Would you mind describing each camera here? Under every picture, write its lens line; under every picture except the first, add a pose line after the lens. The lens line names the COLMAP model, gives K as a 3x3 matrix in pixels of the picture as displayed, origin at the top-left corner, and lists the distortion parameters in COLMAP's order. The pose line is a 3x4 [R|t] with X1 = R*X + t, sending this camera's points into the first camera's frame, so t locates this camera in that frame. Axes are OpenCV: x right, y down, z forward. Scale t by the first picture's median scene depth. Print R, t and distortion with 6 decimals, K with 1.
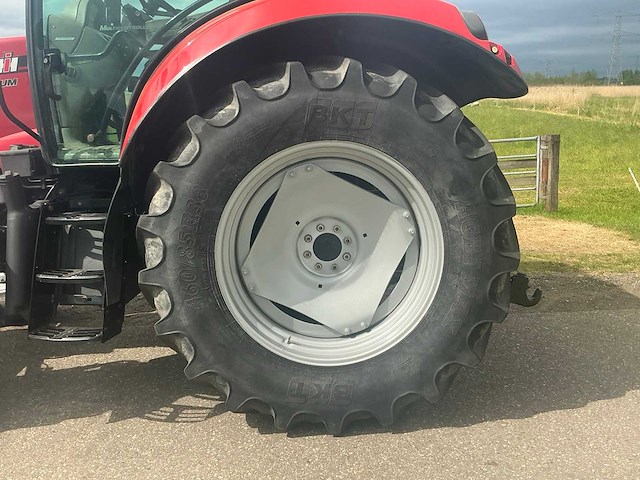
lens RADIAL K [[600.6, 0, 320.0], [0, 600.6, 240.0], [0, 0, 1]] dist [0.126635, -0.201515]
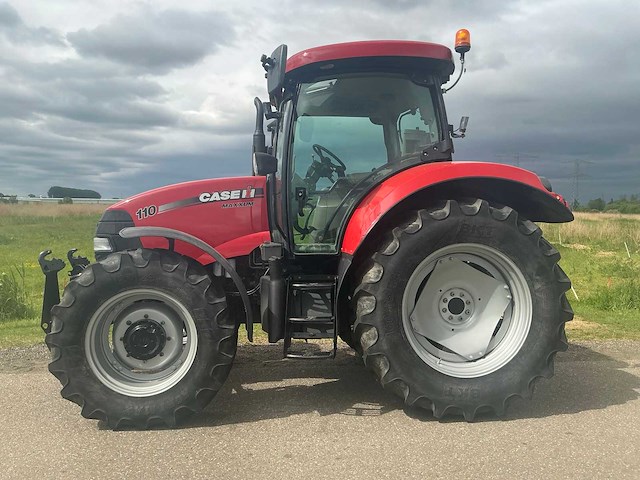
lens RADIAL K [[522.0, 0, 320.0], [0, 522.0, 240.0], [0, 0, 1]] dist [0.123435, -0.251800]
pose [[0.995969, 0.029966, 0.084546, -0.526930], [-0.014826, 0.984580, -0.174307, 0.097608], [-0.088466, 0.172351, 0.981055, -0.458313]]
